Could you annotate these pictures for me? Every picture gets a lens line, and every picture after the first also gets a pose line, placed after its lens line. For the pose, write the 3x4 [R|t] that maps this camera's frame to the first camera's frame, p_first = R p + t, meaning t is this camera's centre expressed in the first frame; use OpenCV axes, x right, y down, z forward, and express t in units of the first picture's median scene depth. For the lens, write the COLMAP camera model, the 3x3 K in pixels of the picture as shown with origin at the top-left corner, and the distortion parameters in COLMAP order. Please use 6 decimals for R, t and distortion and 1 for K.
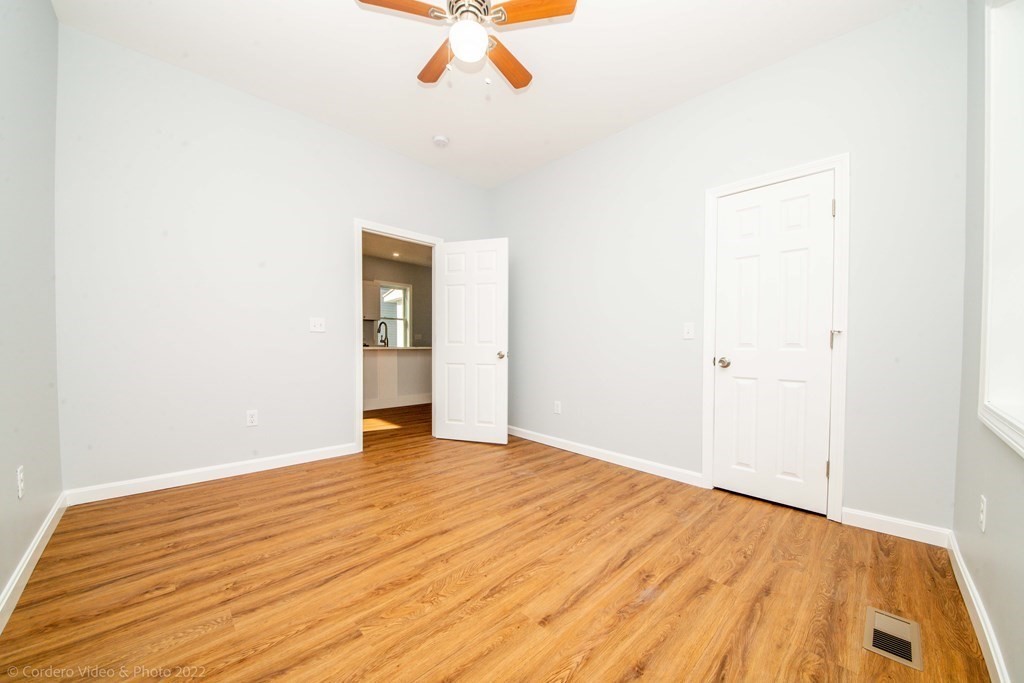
lens RADIAL K [[365.9, 0, 510.7], [0, 365.9, 350.6], [0, 0, 1]] dist [0.002933, -0.010303]
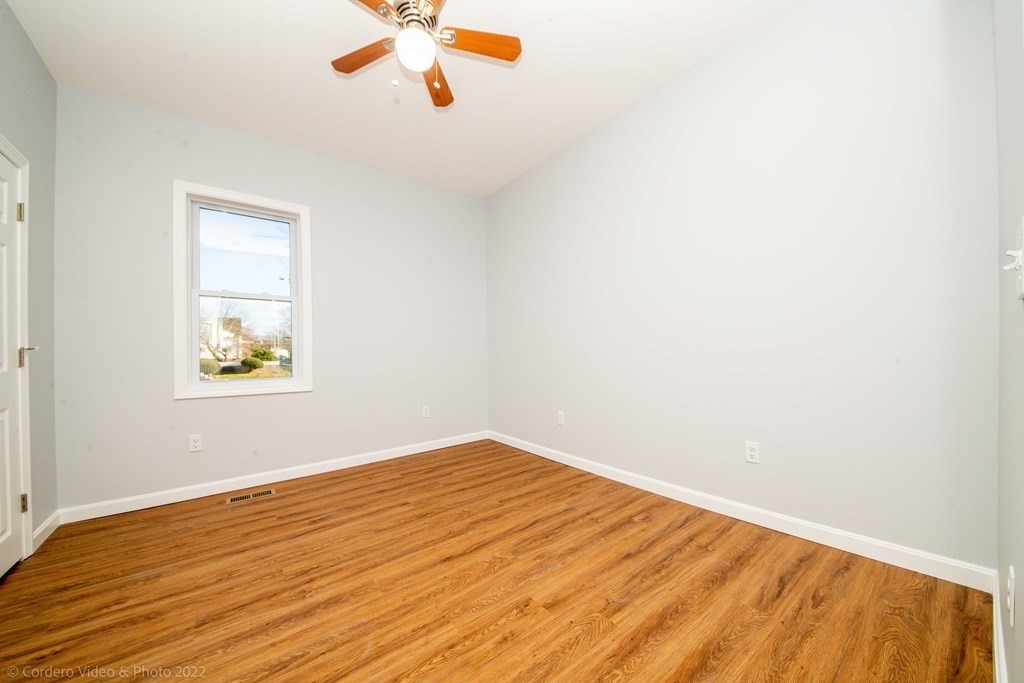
lens RADIAL K [[365.9, 0, 510.7], [0, 365.9, 350.6], [0, 0, 1]] dist [0.002933, -0.010303]
pose [[-0.993933, 0.010401, 0.109493, -0.495886], [0.012352, 0.999777, 0.017153, -0.056611], [-0.109290, 0.018402, -0.993840, 2.096759]]
